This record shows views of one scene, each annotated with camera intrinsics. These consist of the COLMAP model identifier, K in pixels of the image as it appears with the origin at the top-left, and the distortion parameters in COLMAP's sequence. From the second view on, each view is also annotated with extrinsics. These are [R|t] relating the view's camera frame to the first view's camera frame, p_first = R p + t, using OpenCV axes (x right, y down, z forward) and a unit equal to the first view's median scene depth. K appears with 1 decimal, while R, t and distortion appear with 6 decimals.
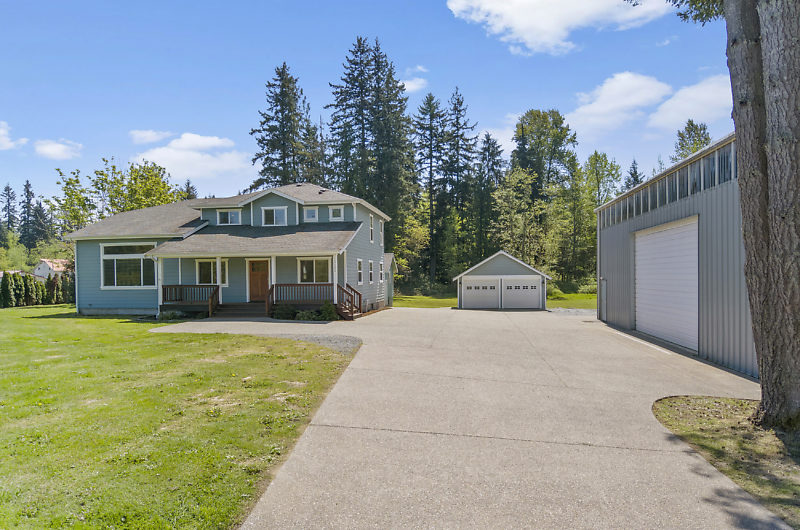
lens RADIAL K [[477.1, 0, 400.5], [0, 477.1, 288.5], [0, 0, 1]] dist [0.076949, -0.093311]
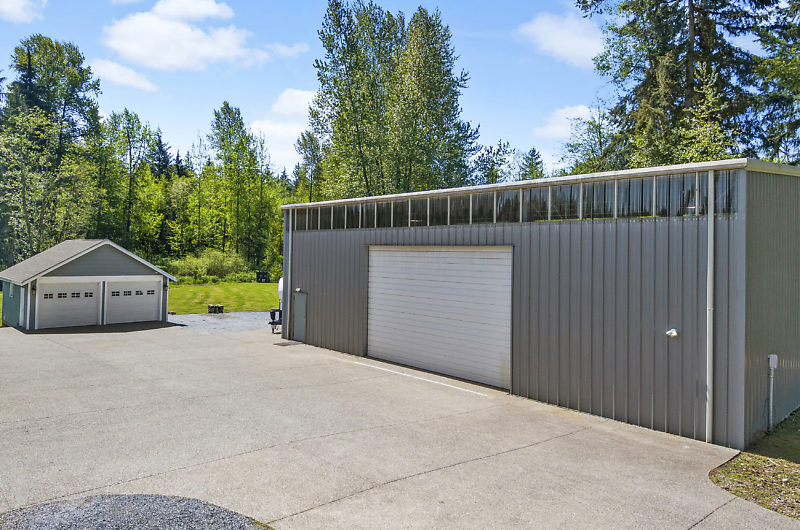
lens RADIAL K [[533.9, 0, 395.4], [0, 533.9, 248.4], [0, 0, 1]] dist [0.082706, -0.127343]
pose [[0.609998, 0.030127, 0.791830, -0.064574], [-0.005442, 0.999413, -0.033833, -0.019062], [-0.792384, 0.016329, 0.609804, 0.091177]]
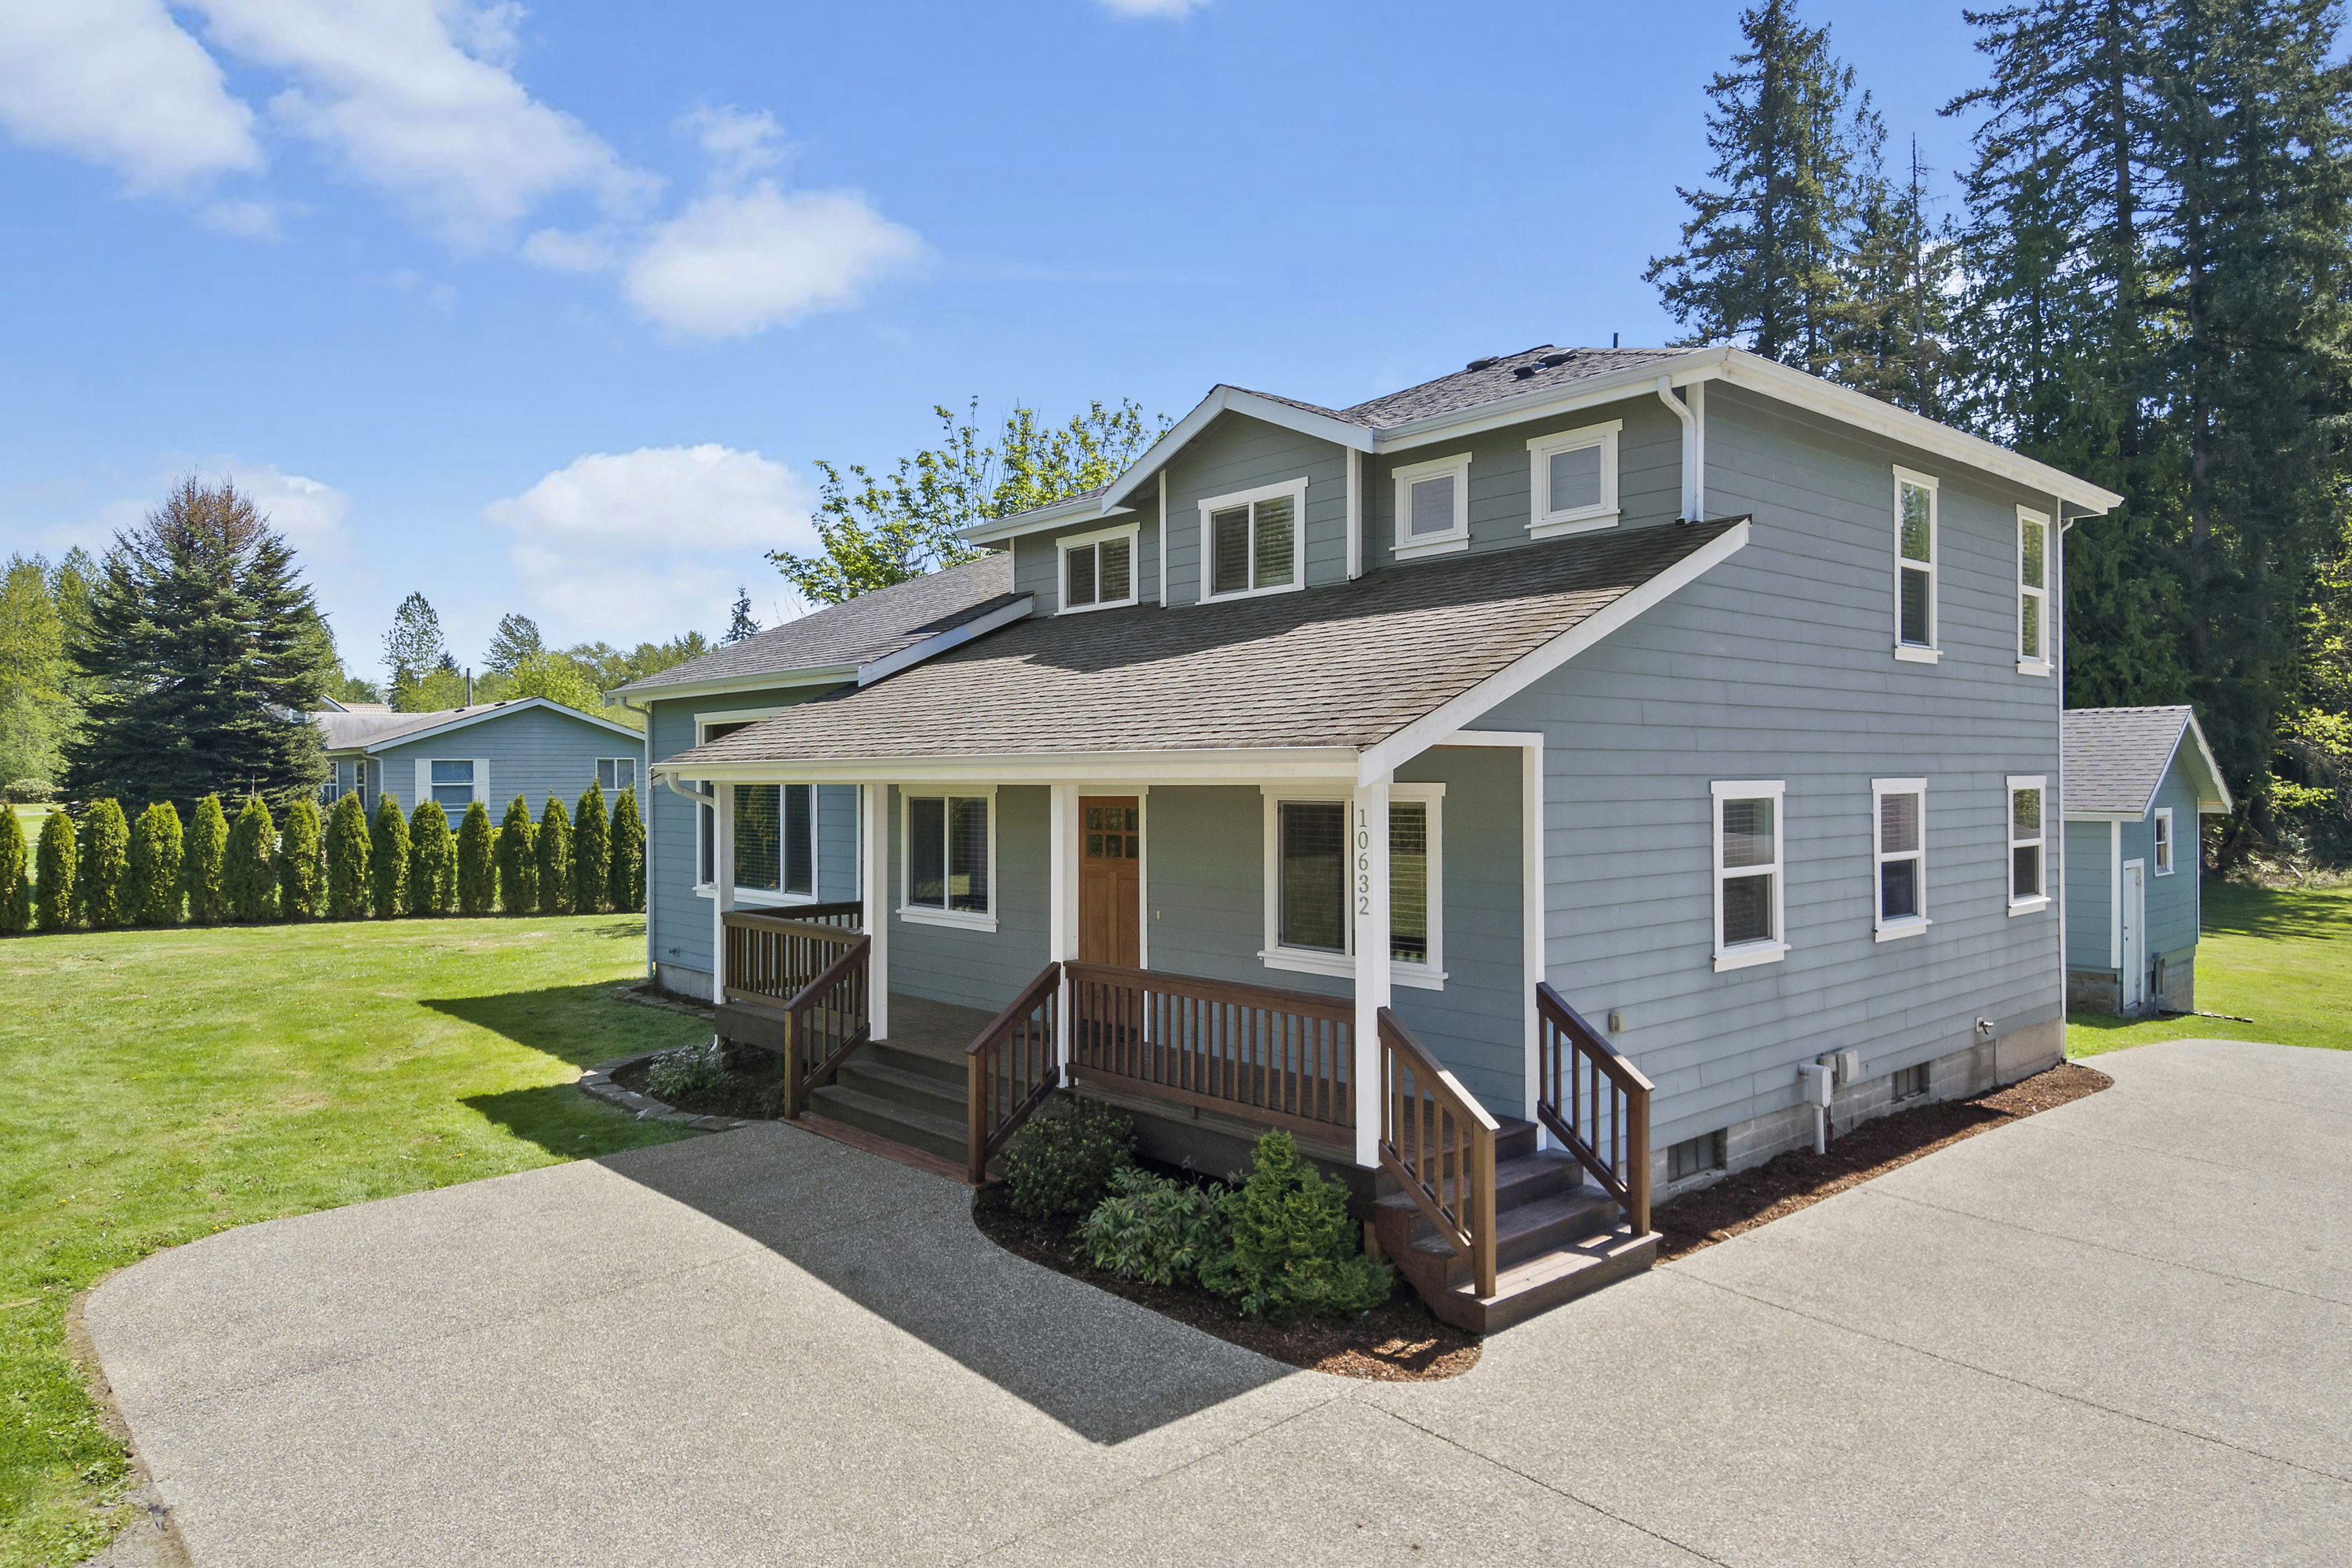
lens RADIAL K [[1461.3, 0, 1176.0], [0, 1461.3, 784.0], [0, 0, 1]] dist [0.076315, -0.102007]
pose [[0.778414, 0.011080, -0.627654, 0.017934], [-0.019432, 0.999790, -0.006451, -0.016885], [0.627451, 0.017218, 0.778466, 0.166953]]
